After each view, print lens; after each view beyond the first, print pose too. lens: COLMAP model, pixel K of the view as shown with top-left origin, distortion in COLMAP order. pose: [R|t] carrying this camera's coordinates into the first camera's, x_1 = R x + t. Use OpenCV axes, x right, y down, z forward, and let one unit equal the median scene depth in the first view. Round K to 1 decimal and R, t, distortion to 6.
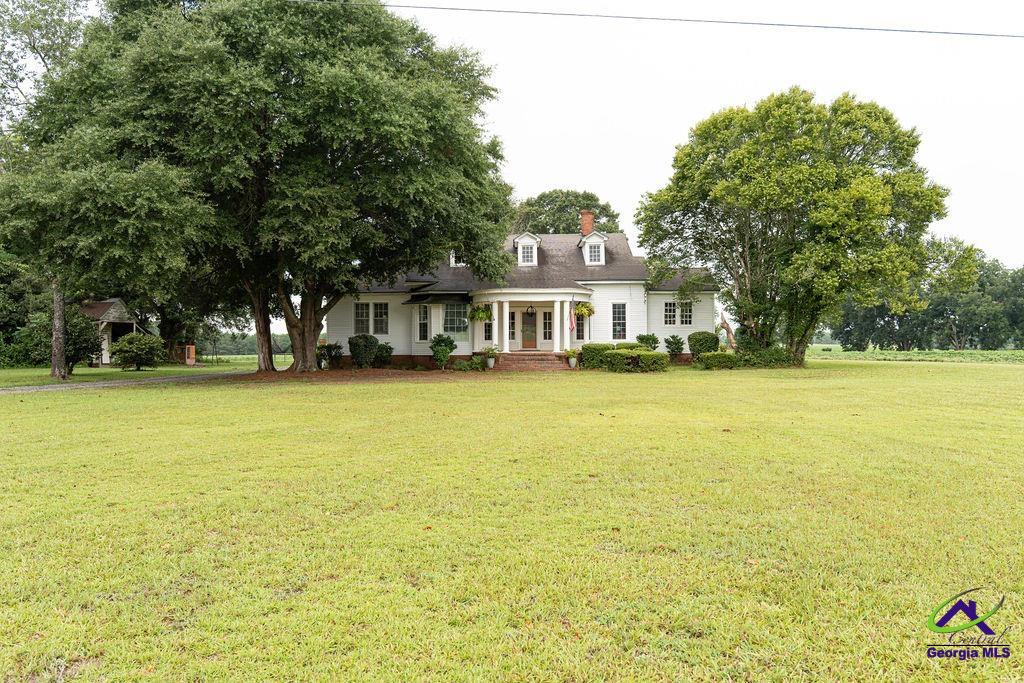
lens RADIAL K [[738.8, 0, 513.7], [0, 738.8, 339.7], [0, 0, 1]] dist [-0.021311, -0.000194]
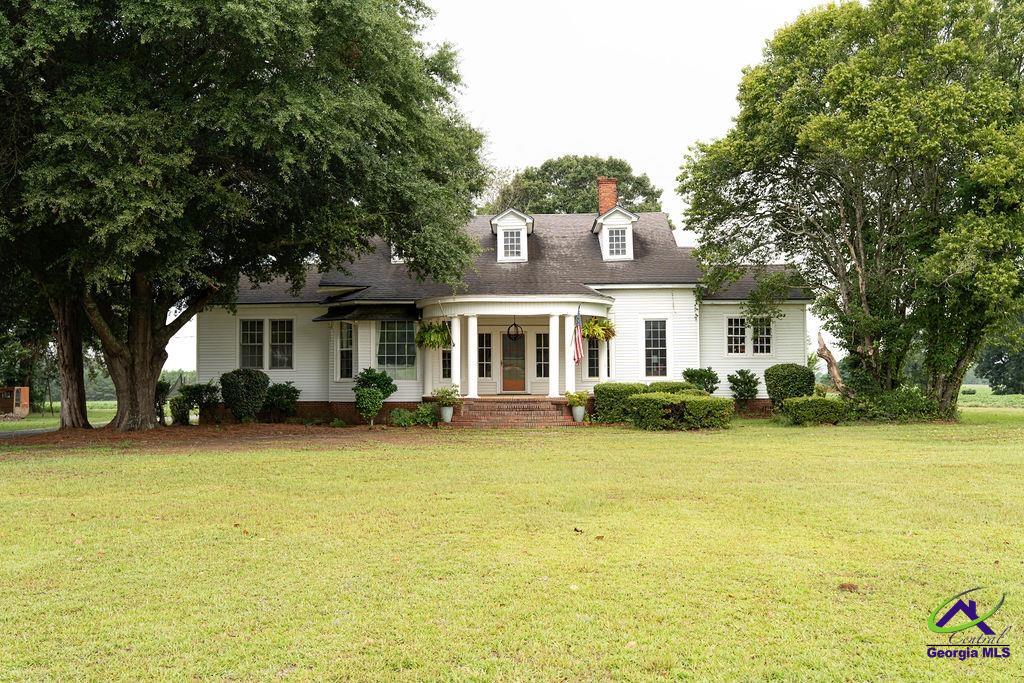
lens RADIAL K [[1039.1, 0, 511.4], [0, 1039.1, 341.8], [0, 0, 1]] dist [-0.002208, 0.000000]
pose [[0.999952, -0.001292, -0.009694, 0.036558], [0.000950, 0.999380, -0.035189, 0.001287], [0.009733, 0.035178, 0.999334, 0.142894]]
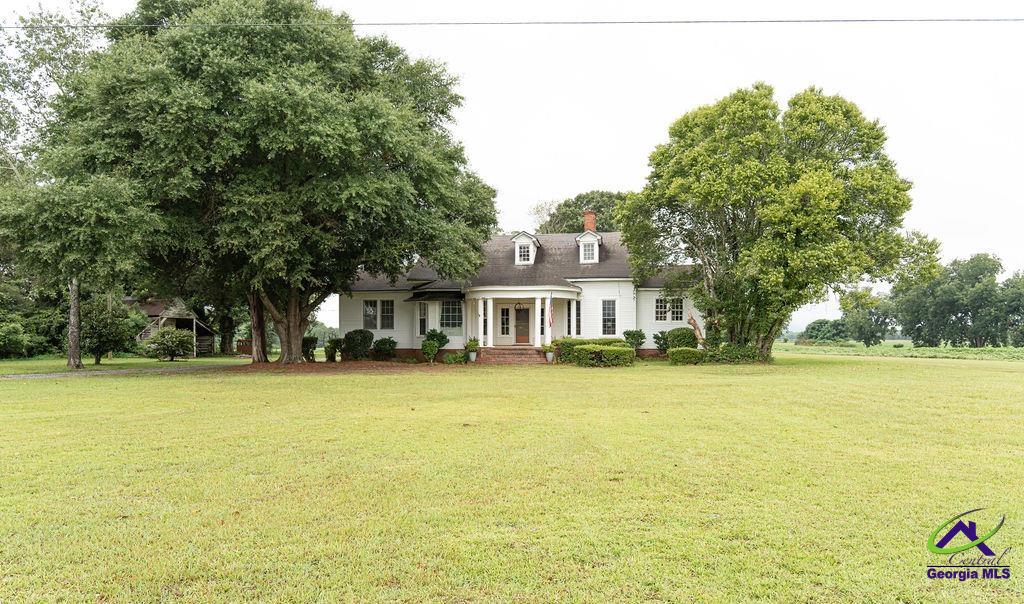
lens RADIAL K [[699.5, 0, 509.9], [0, 699.5, 342.6], [0, 0, 1]] dist [-0.022983, -0.000036]
pose [[0.992175, 0.004798, -0.124762, 0.168387], [-0.003351, 0.999925, 0.011804, -0.000883], [0.124810, -0.011293, 0.992116, 0.015208]]
